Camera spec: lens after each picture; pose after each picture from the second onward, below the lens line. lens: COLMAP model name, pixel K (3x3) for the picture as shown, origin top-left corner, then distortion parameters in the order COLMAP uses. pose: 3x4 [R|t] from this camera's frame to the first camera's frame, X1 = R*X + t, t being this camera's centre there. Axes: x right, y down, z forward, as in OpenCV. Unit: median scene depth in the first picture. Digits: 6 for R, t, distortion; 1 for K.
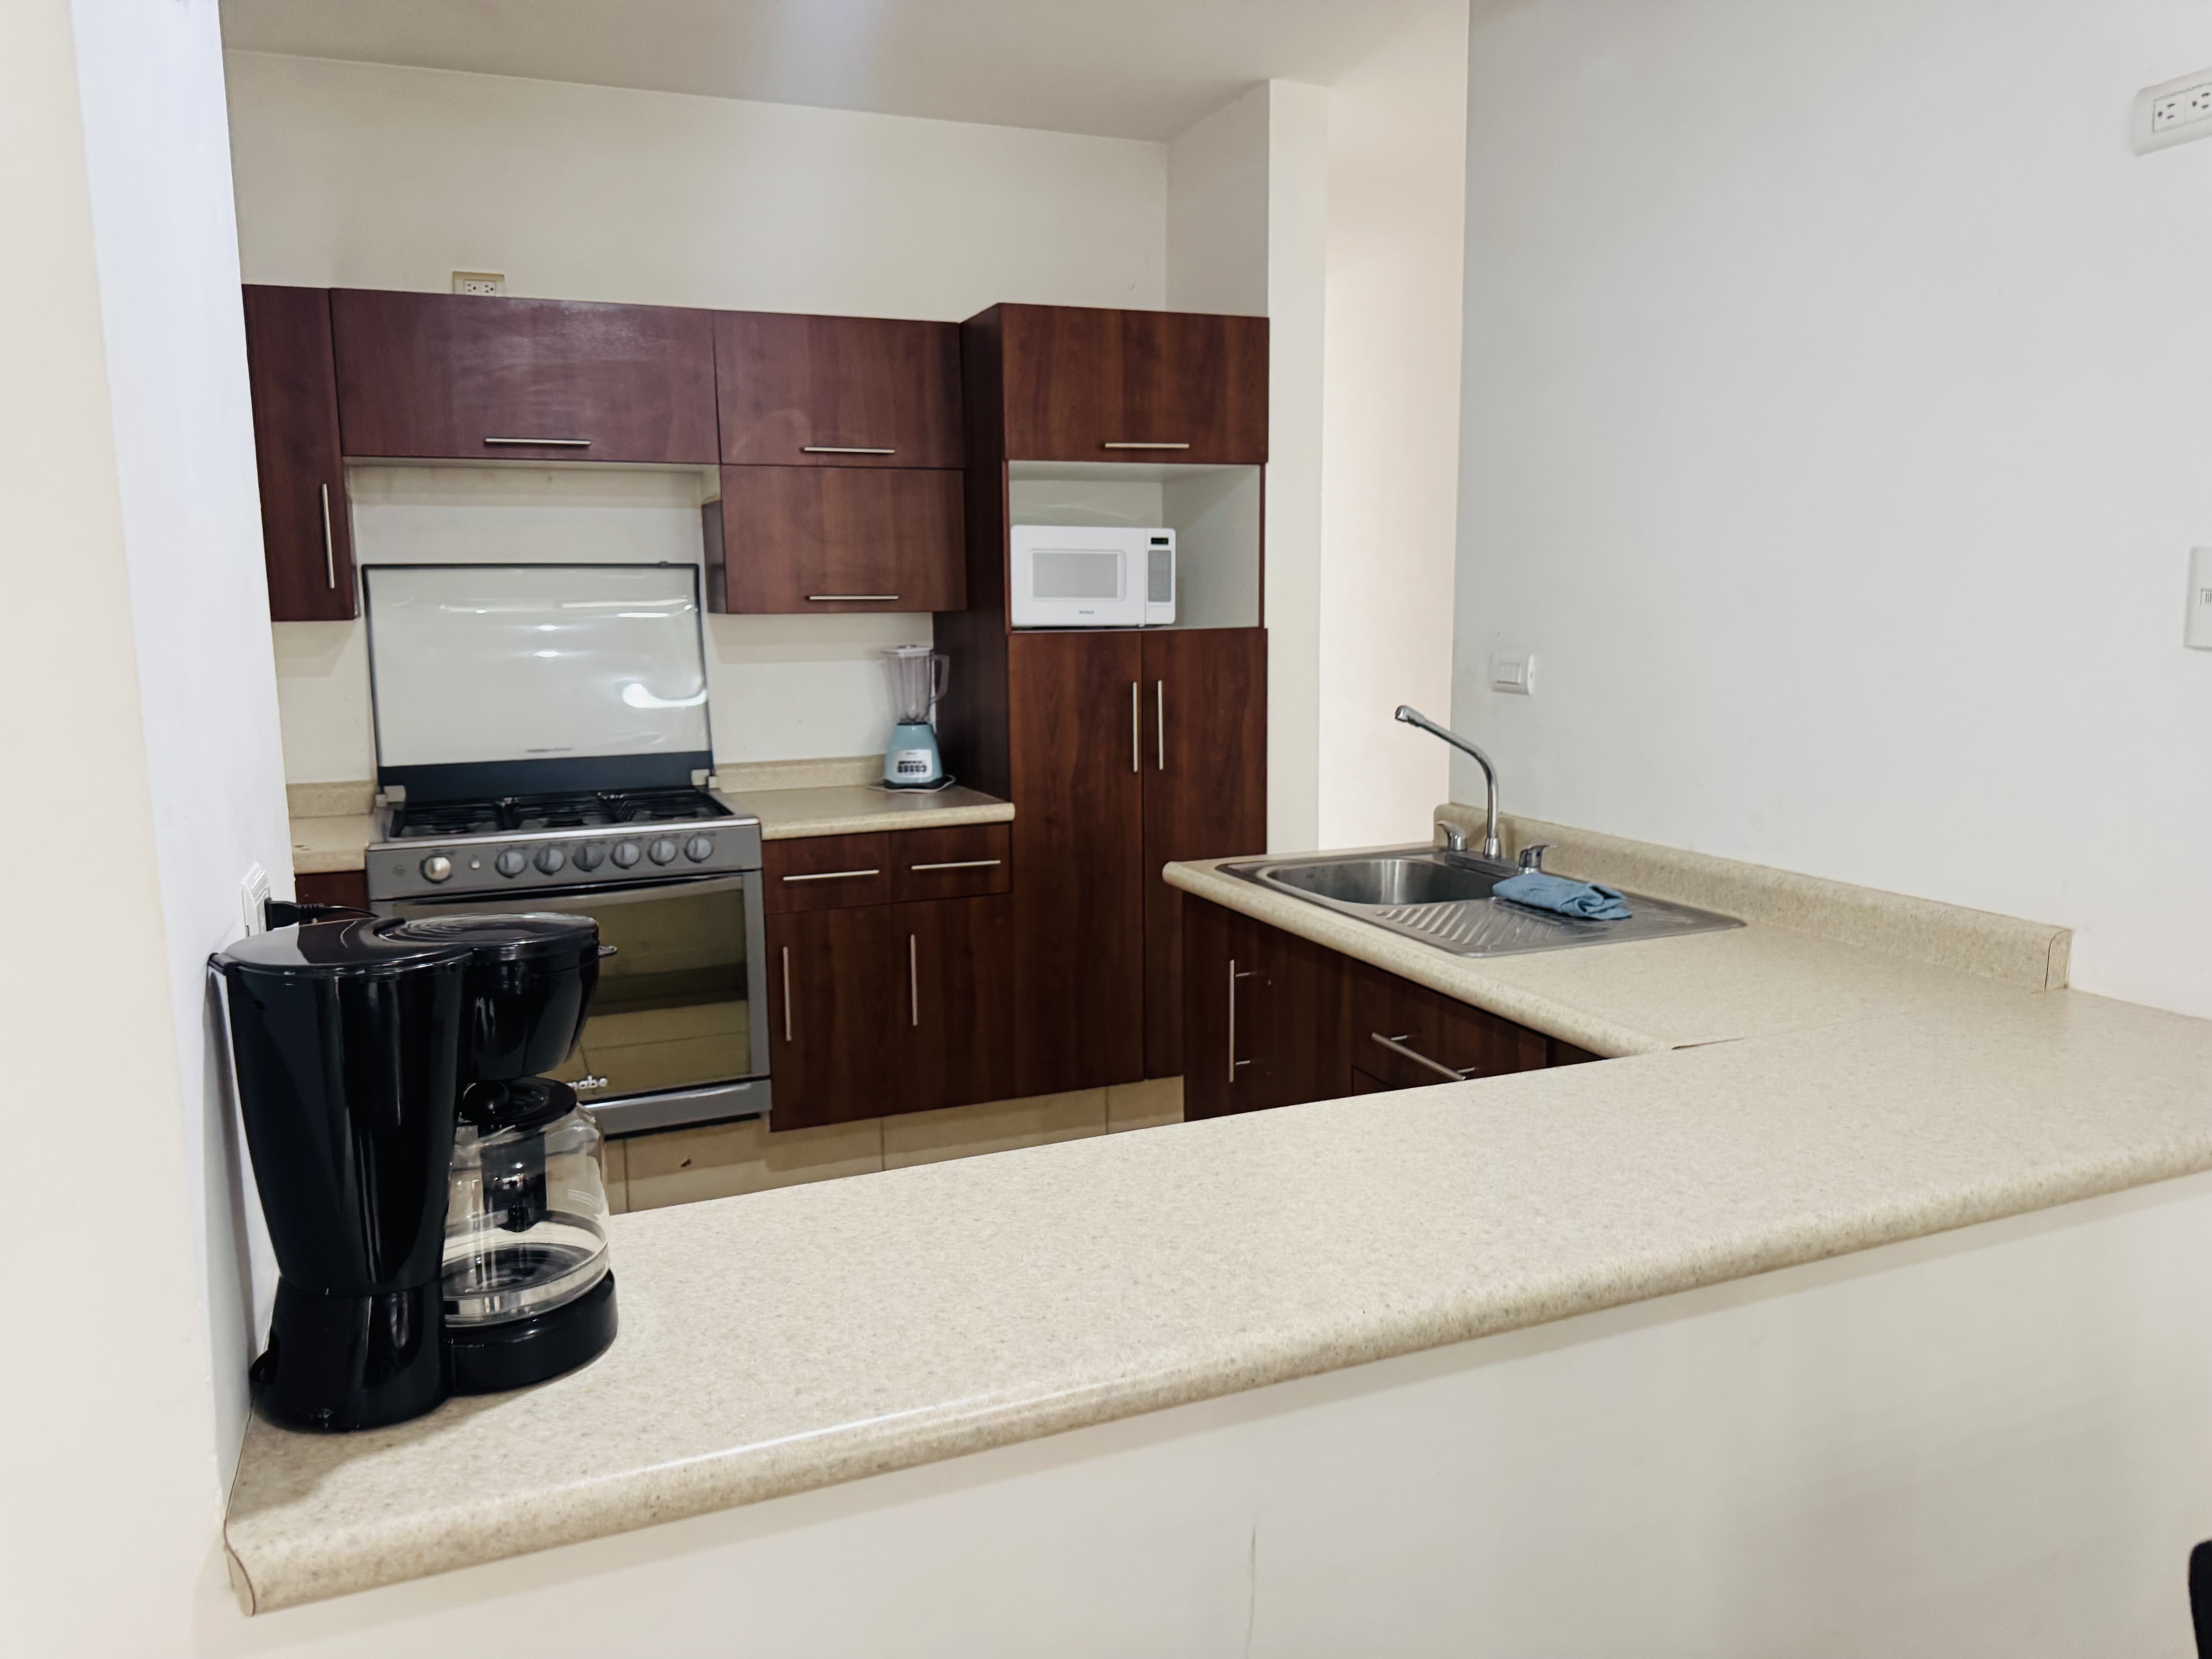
lens RADIAL K [[1546.0, 0, 1077.4], [0, 1546.0, 830.5], [0, 0, 1]] dist [0.163906, -0.327420]
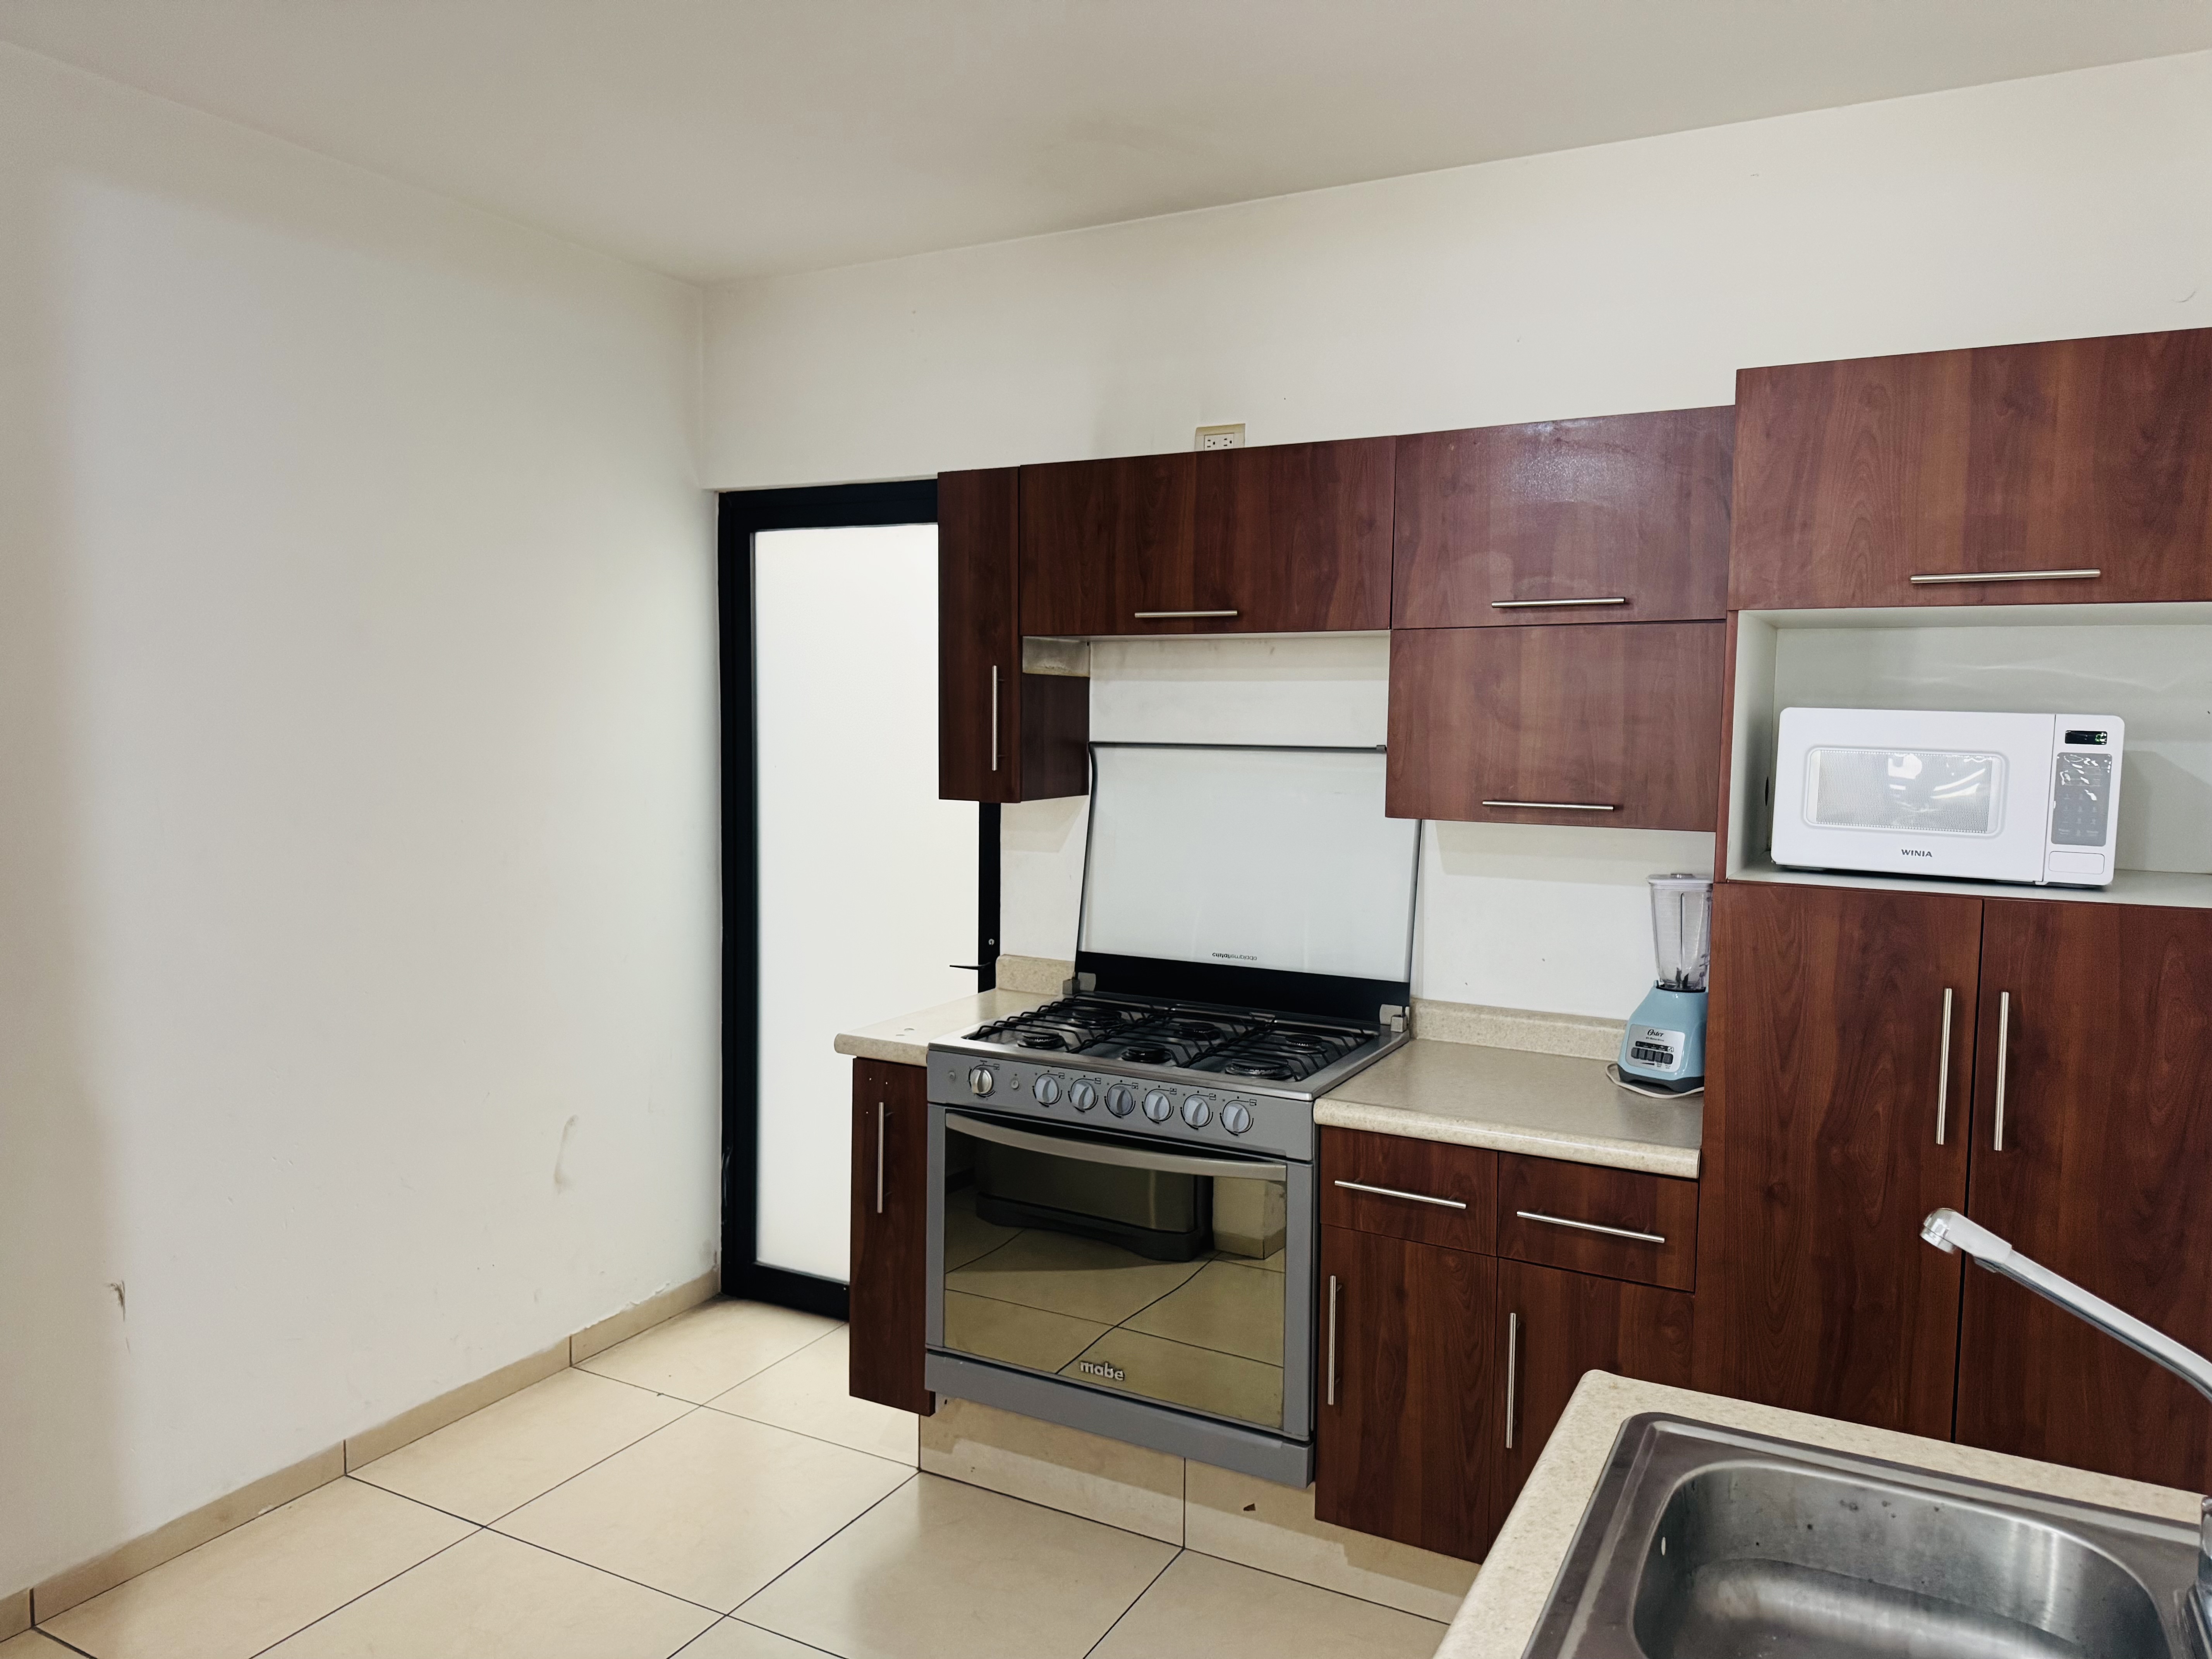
lens RADIAL K [[1499.0, 0, 1104.2], [0, 1499.0, 817.9], [0, 0, 1]] dist [0.034103, -0.063990]
pose [[0.642180, 0.074200, -0.762954, 0.250522], [-0.139377, 0.990016, -0.021031, -0.102372], [0.753776, 0.119844, 0.646111, 0.411740]]
